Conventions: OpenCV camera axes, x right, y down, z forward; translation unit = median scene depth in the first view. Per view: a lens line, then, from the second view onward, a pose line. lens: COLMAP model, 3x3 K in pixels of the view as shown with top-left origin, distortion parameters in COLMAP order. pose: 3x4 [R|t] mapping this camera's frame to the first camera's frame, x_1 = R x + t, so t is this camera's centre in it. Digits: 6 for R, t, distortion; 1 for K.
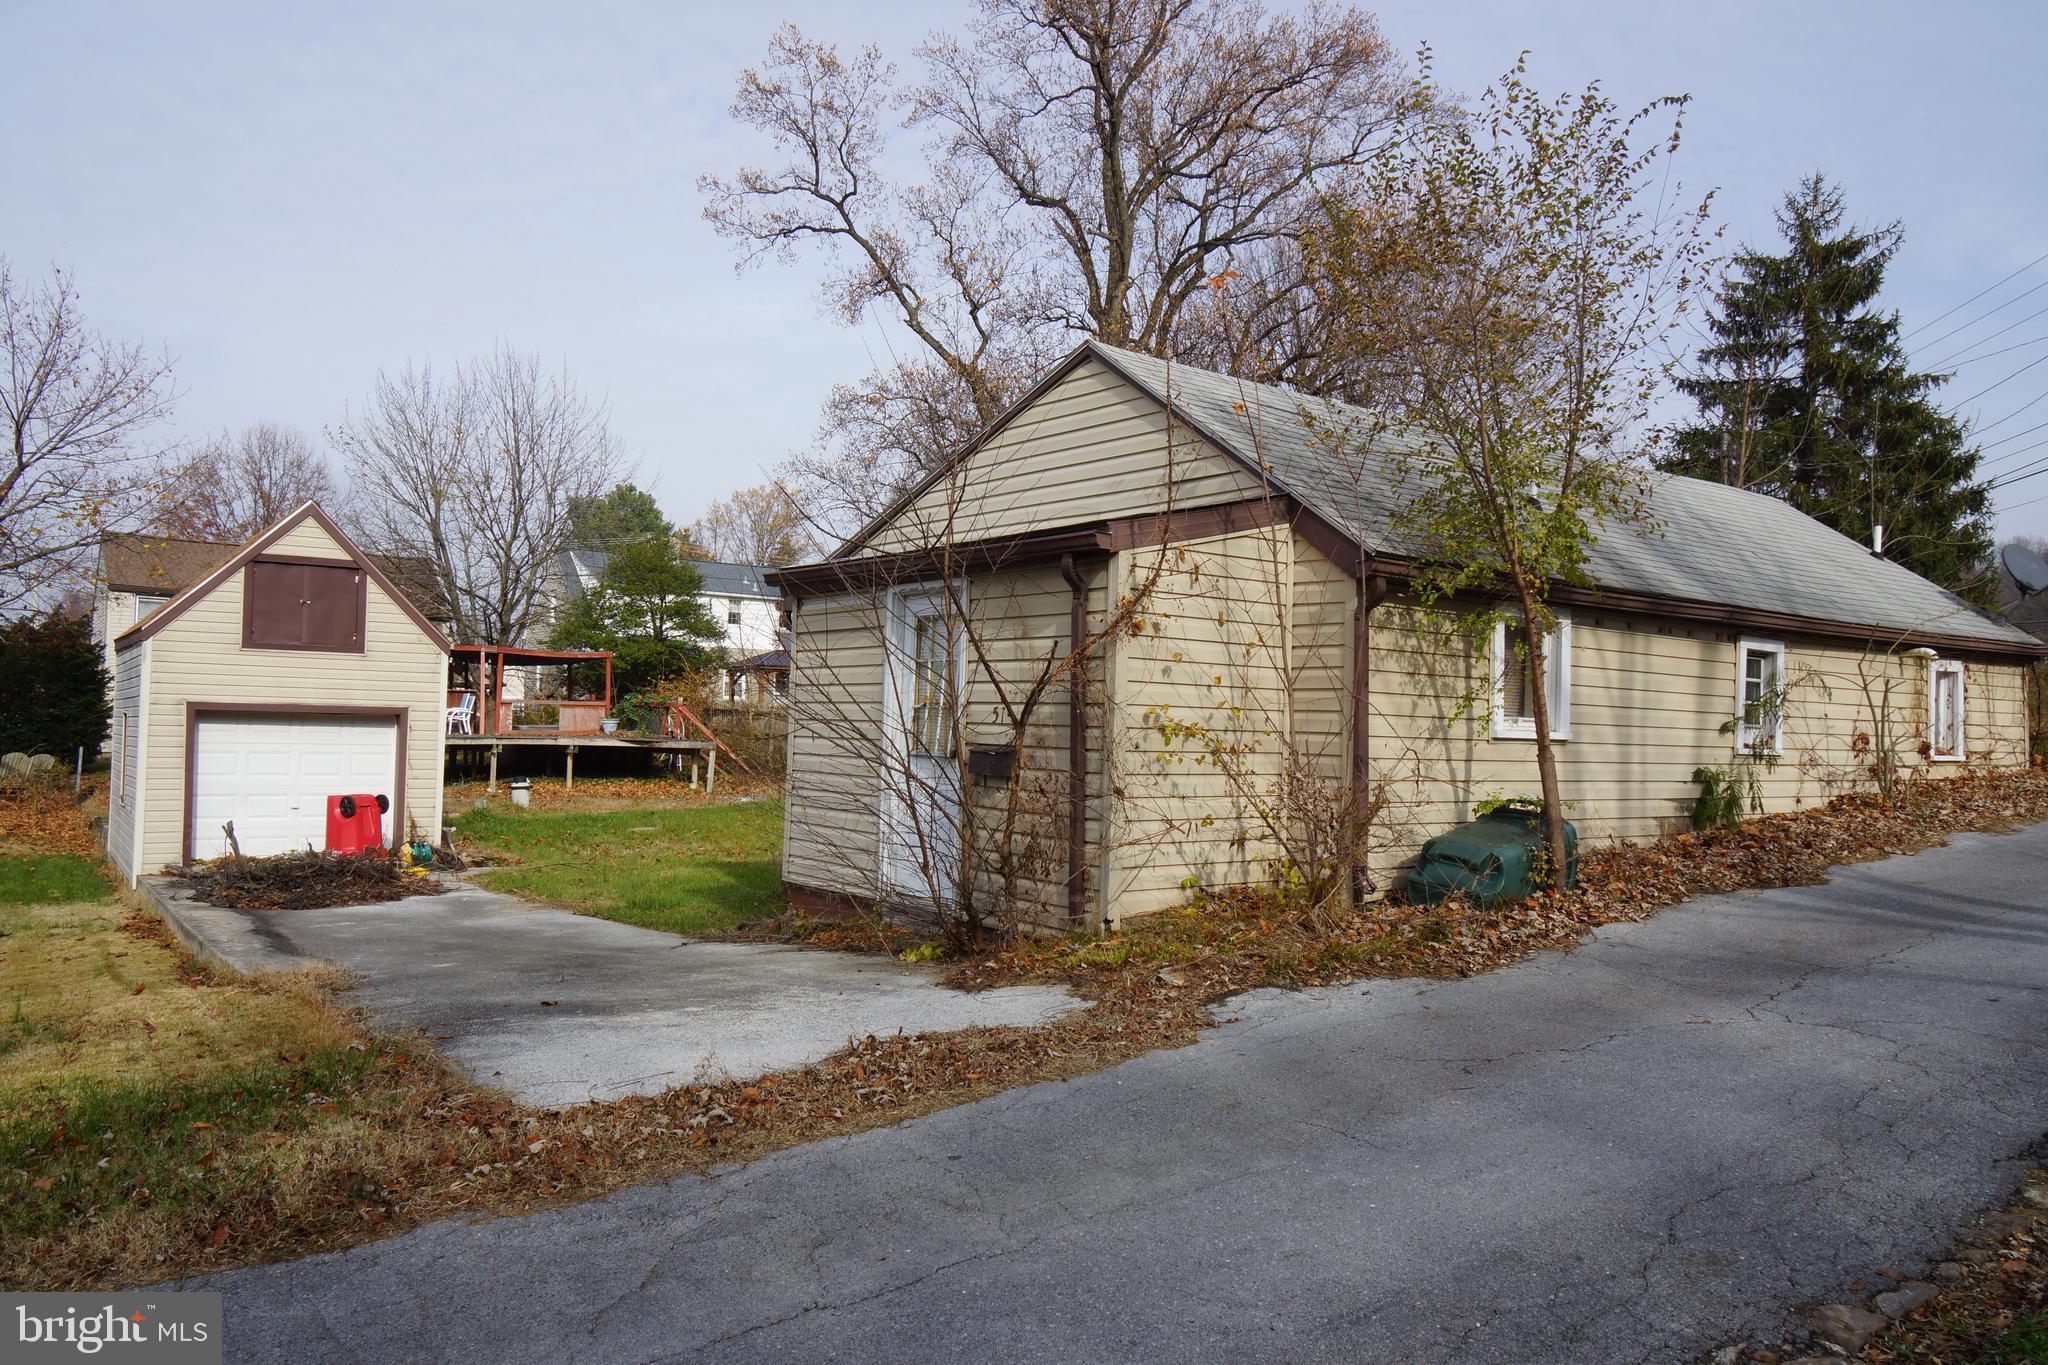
lens RADIAL K [[1416.4, 0, 986.2], [0, 1416.4, 683.5], [0, 0, 1]] dist [-0.059210, 0.056076]
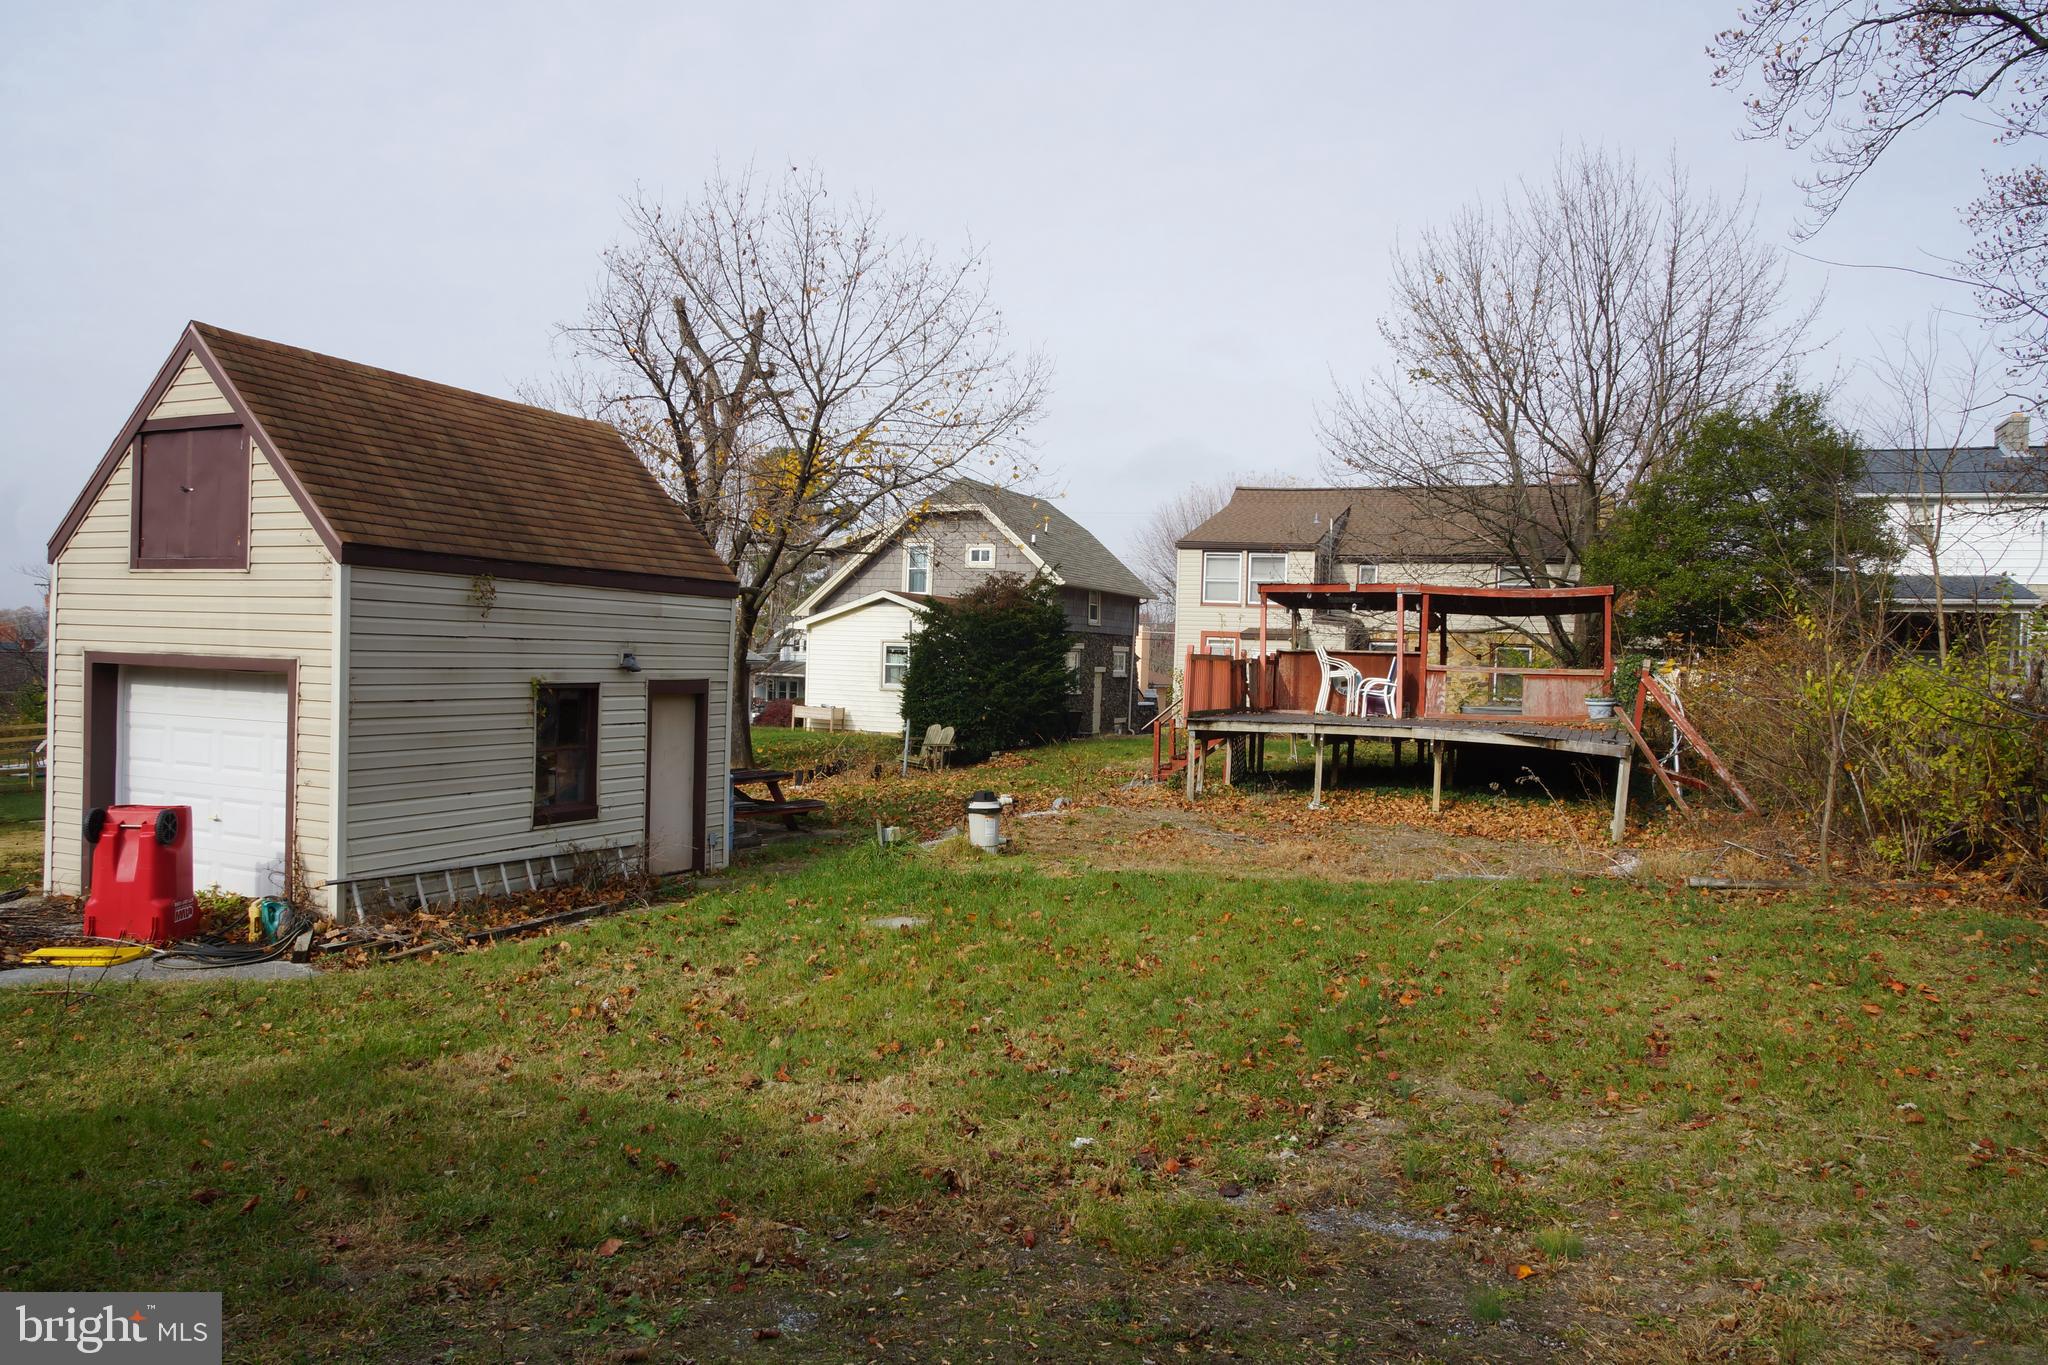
lens RADIAL K [[1416.4, 0, 986.2], [0, 1416.4, 683.5], [0, 0, 1]] dist [-0.059210, 0.056076]
pose [[0.500363, 0.004996, -0.865801, 0.222192], [0.006418, 0.999934, 0.009479, 0.023398], [0.865792, -0.010300, 0.500298, 0.974317]]
